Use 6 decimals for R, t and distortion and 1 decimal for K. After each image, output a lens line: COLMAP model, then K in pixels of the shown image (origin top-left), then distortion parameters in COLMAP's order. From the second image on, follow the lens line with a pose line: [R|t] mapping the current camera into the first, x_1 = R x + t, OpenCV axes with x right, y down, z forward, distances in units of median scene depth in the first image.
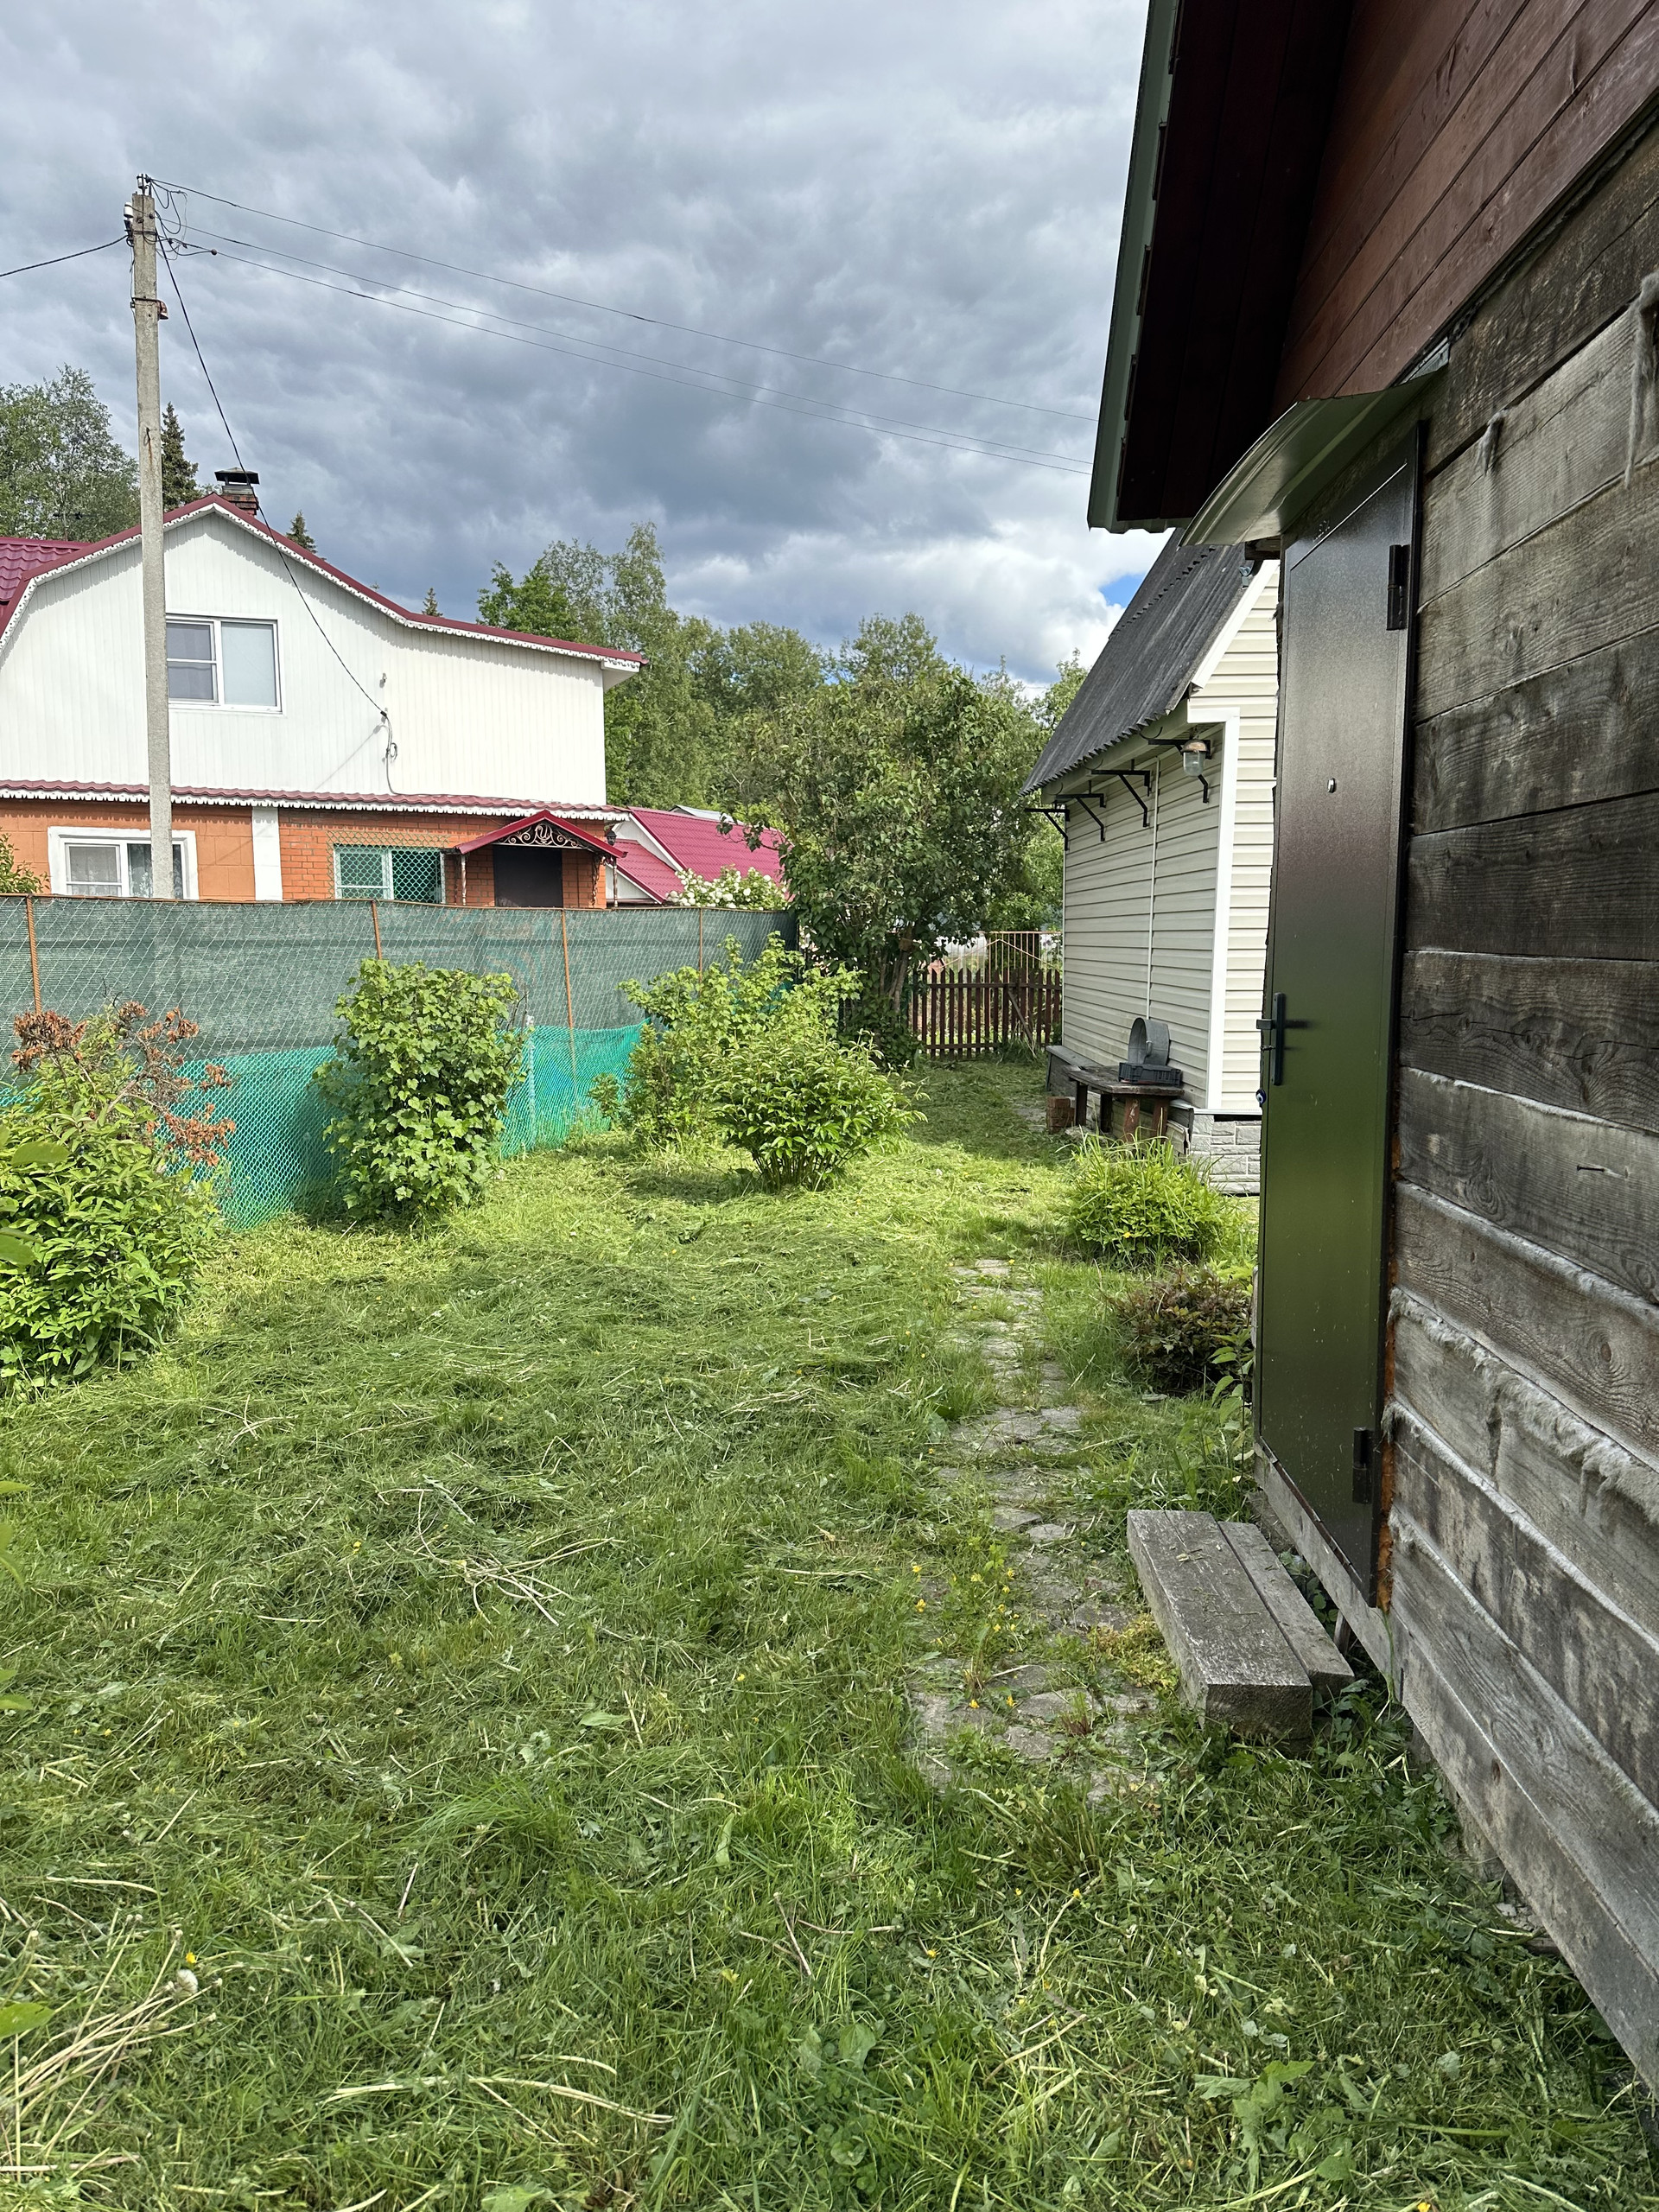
lens RADIAL K [[1573.0, 0, 844.8], [0, 1573.0, 1116.6], [0, 0, 1]] dist [0.051254, -0.046412]
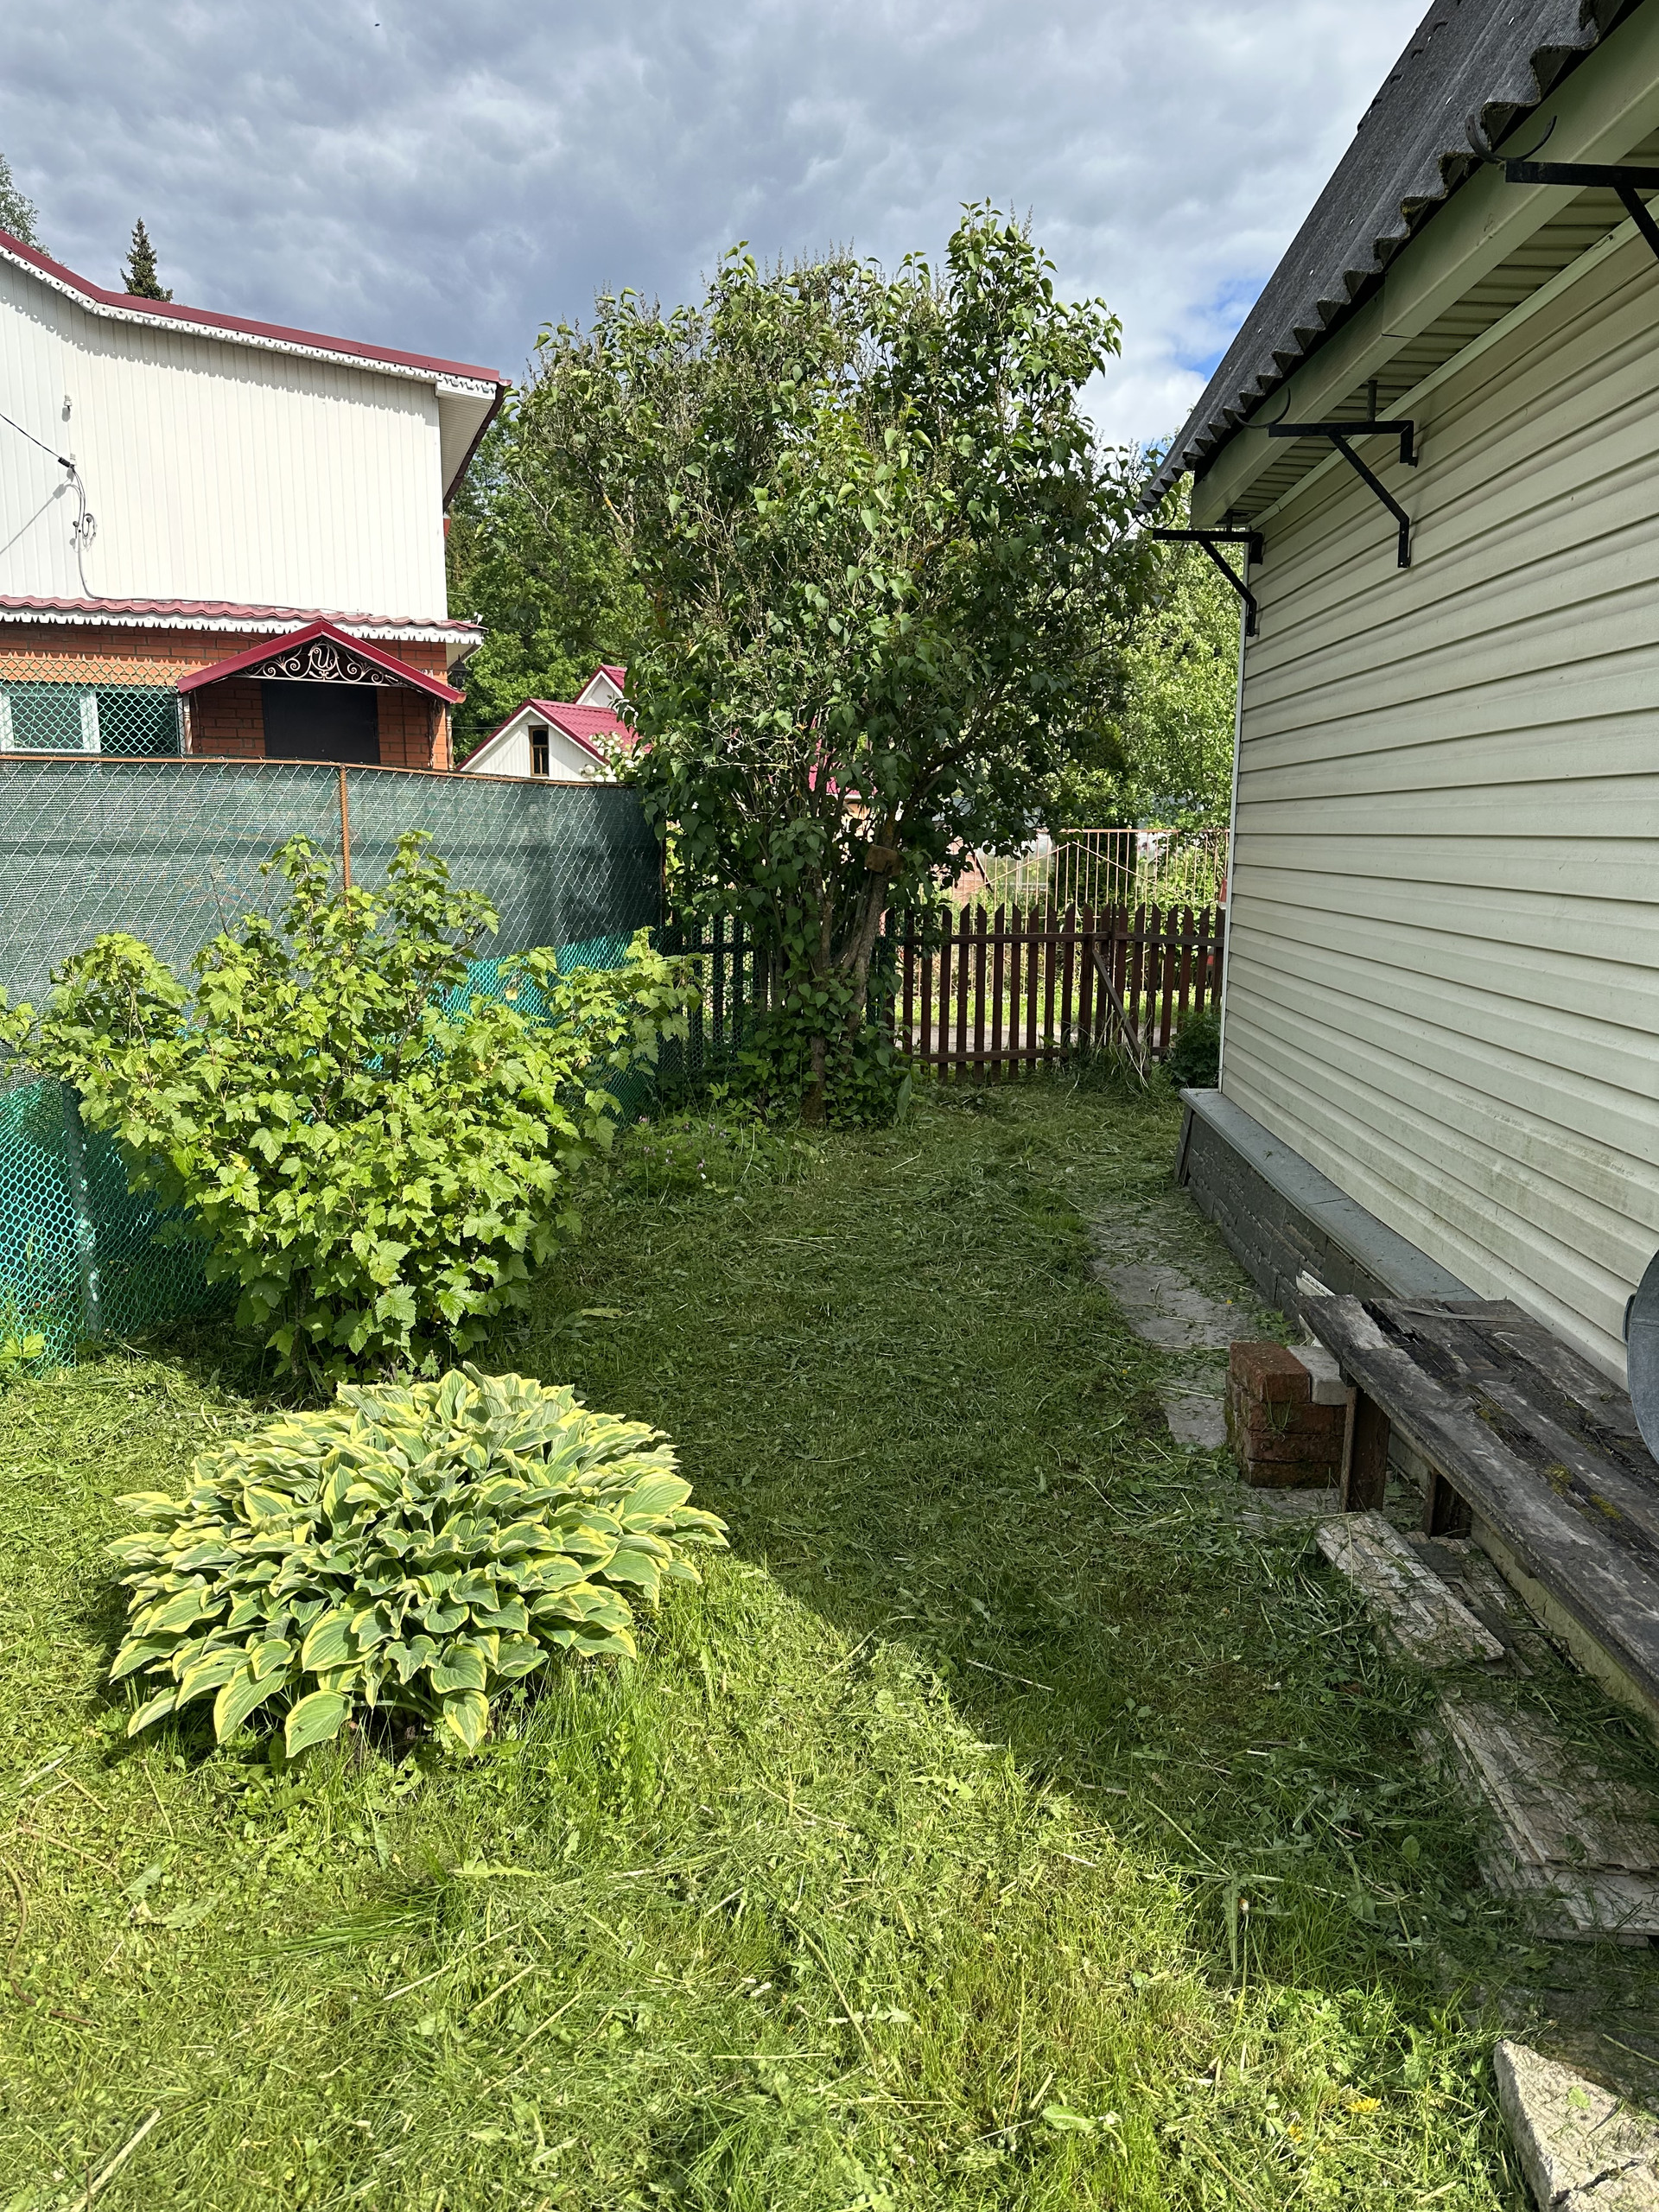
lens RADIAL K [[1573.0, 0, 811.9], [0, 1573.0, 1106.2], [0, 0, 1]] dist [0.051254, -0.046412]
pose [[0.998249, 0.011918, -0.057937, 0.034756], [-0.008244, 0.997963, 0.063253, -0.047979], [0.058573, -0.062665, 0.996314, 0.388698]]
